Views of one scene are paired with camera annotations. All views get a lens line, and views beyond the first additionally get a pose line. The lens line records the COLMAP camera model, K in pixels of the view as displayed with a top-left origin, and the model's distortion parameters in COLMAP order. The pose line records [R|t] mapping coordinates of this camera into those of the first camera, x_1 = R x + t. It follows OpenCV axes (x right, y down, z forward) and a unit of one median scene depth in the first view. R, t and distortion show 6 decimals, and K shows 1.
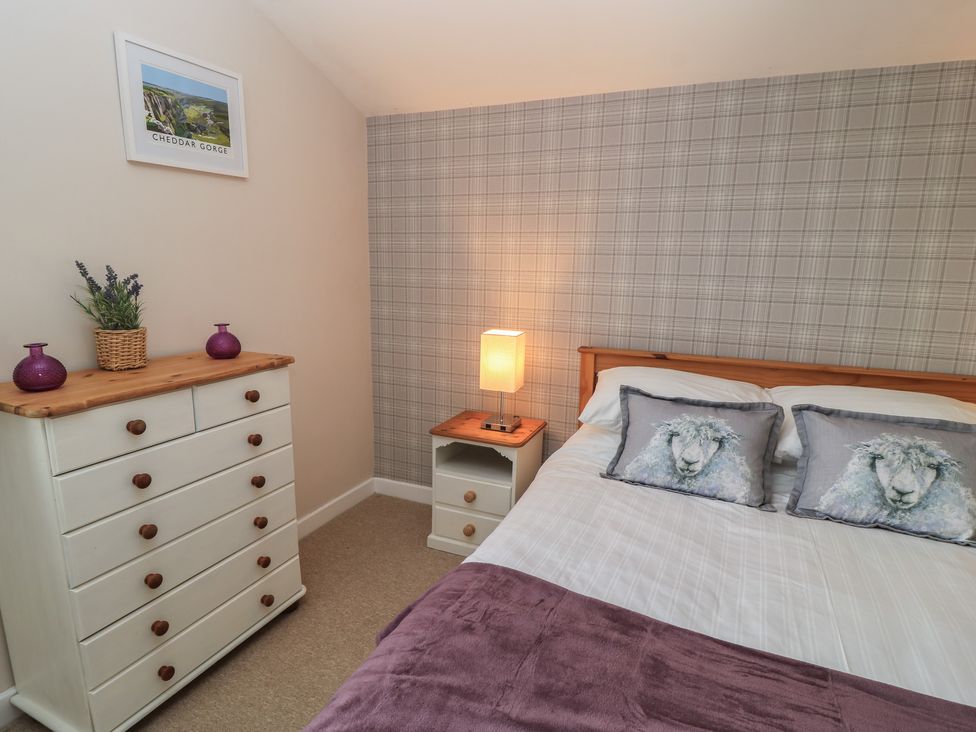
lens RADIAL K [[544.2, 0, 488.8], [0, 544.2, 369.1], [0, 0, 1]] dist [-0.014623, -0.003134]
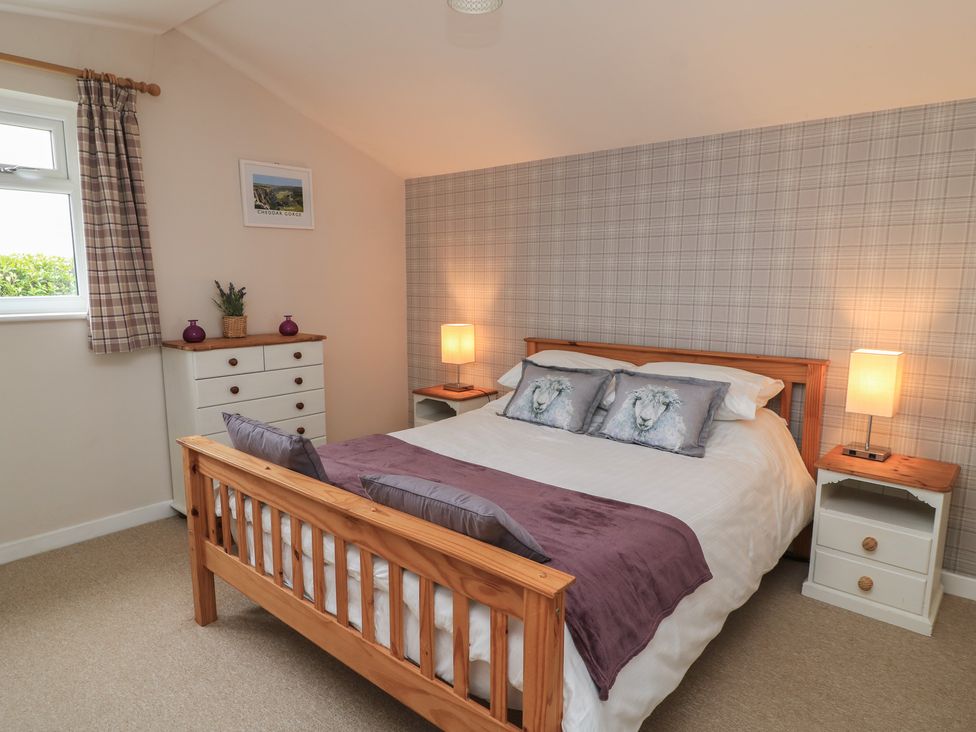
lens RADIAL K [[607.8, 0, 487.3], [0, 607.8, 367.4], [0, 0, 1]] dist [0.001184, -0.001750]
pose [[0.958091, 0.026414, -0.285242, 0.705861], [-0.041214, 0.998090, -0.046009, 0.151551], [0.283483, 0.055837, 0.957350, -0.701698]]
